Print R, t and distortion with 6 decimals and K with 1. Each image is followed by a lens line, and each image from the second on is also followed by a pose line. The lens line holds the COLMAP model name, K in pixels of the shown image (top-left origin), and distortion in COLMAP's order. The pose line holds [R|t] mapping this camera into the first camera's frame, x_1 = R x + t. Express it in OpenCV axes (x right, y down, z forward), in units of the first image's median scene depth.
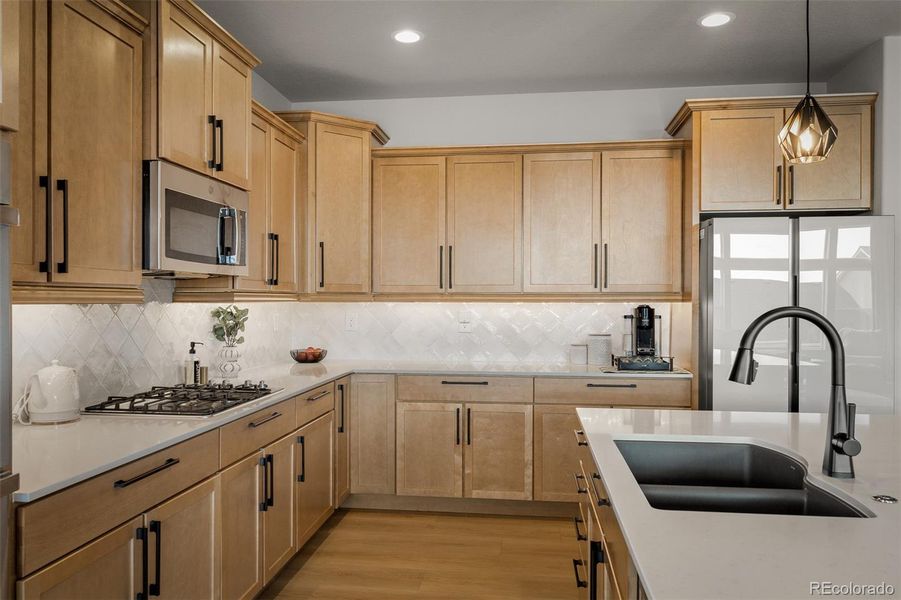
lens RADIAL K [[655.2, 0, 444.8], [0, 655.2, 304.3], [0, 0, 1]] dist [0.008608, 0.003356]
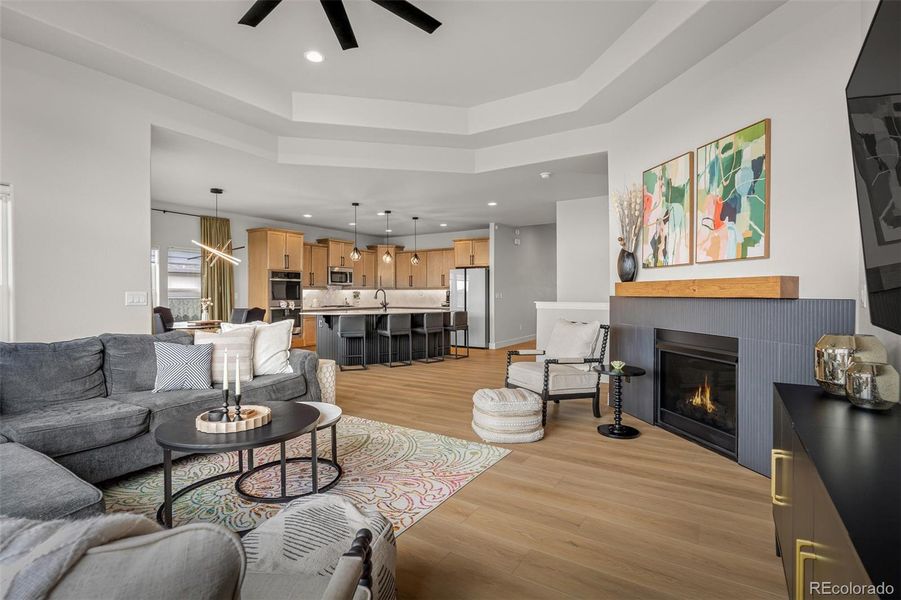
lens RADIAL K [[451.8, 0, 450.5], [0, 451.8, 300.0], [0, 0, 1]] dist [-0.003456, 0.000012]
pose [[0.905822, 0.002163, -0.423653, 1.461140], [0.001252, 0.999969, 0.007783, 0.038620], [0.423657, -0.007580, 0.905791, -1.447121]]
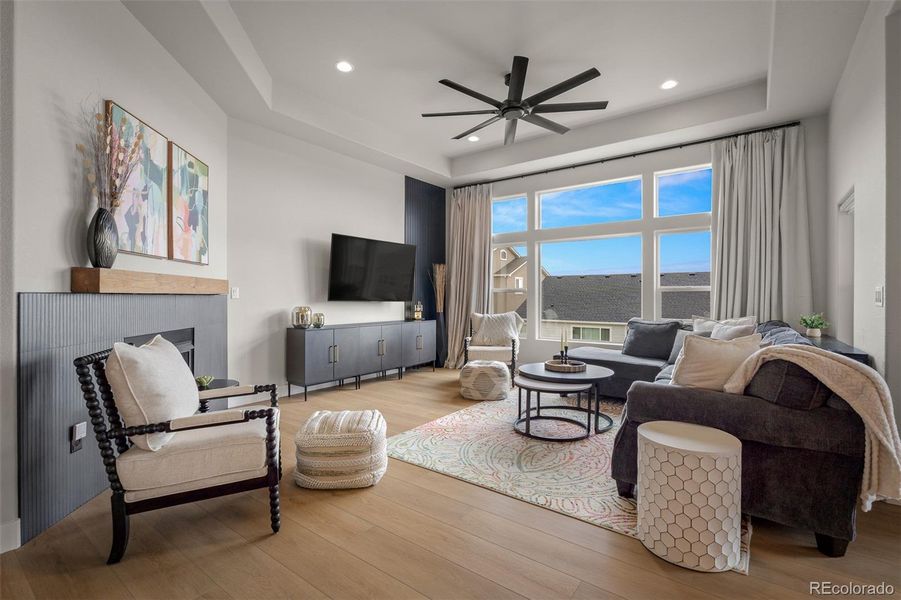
lens RADIAL K [[405.2, 0, 450.5], [0, 405.2, 300.0], [0, 0, 1]] dist [-0.000672, -0.000433]
pose [[-0.876478, -0.012647, 0.481277, 0.653314], [-0.004992, 0.999840, 0.017183, 0.035826], [-0.481417, 0.012657, -0.876400, 0.039237]]
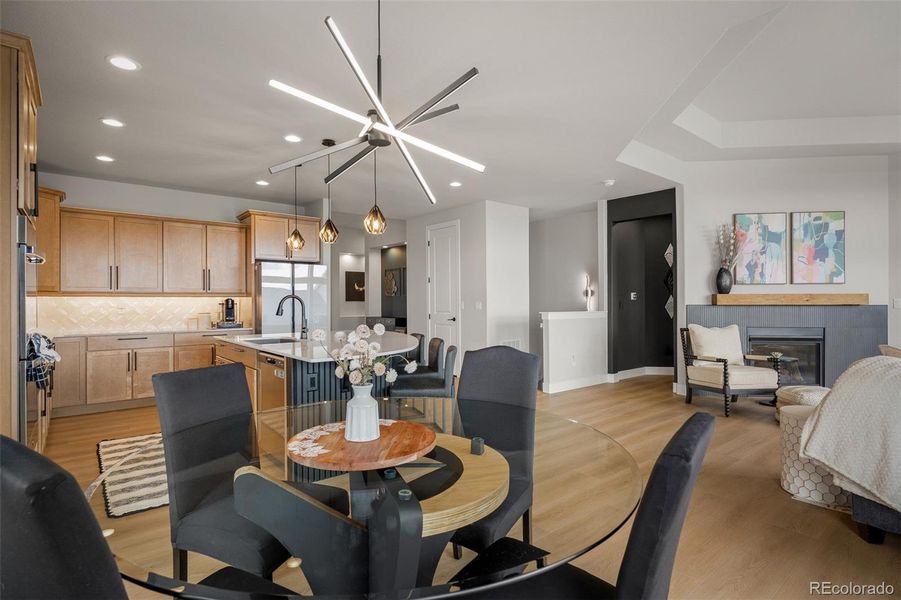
lens RADIAL K [[451.8, 0, 450.5], [0, 451.8, 300.0], [0, 0, 1]] dist [-0.003456, 0.000012]
pose [[0.678442, -0.001841, 0.734652, -0.307494], [0.009180, 0.999940, -0.005973, 0.022891], [-0.734597, 0.010797, 0.678418, -0.577051]]
